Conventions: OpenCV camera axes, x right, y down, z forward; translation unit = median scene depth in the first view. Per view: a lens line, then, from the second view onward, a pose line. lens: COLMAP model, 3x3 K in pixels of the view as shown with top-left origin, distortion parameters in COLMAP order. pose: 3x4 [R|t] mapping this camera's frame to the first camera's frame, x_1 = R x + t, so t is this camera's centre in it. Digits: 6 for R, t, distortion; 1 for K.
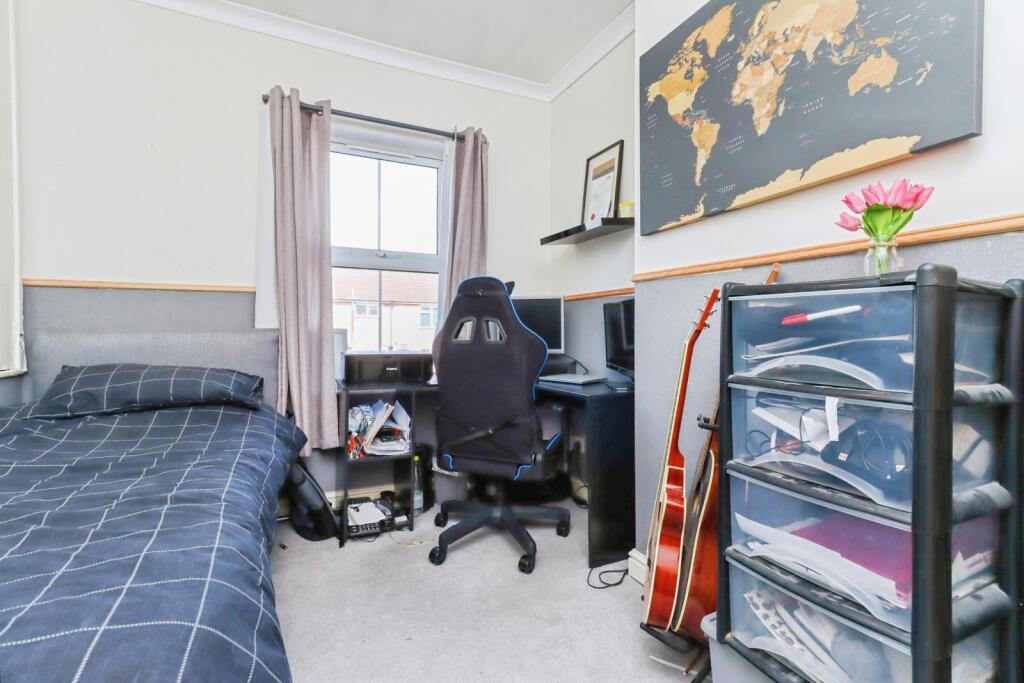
lens RADIAL K [[477.8, 0, 520.2], [0, 477.8, 319.6], [0, 0, 1]] dist [0.017723, -0.000449]
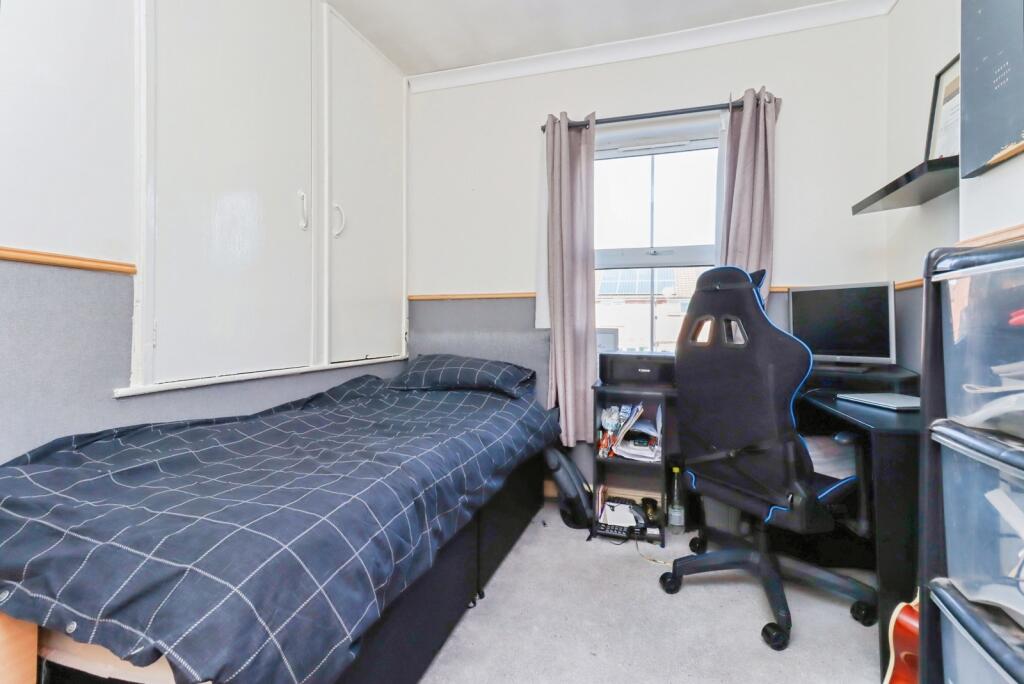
lens RADIAL K [[482.4, 0, 515.2], [0, 482.4, 311.0], [0, 0, 1]] dist [0.021316, 0.000025]
pose [[0.729884, -0.024192, -0.683143, 0.218257], [0.014907, 0.999699, -0.019475, -0.001569], [0.683408, 0.004031, 0.730025, 0.120929]]
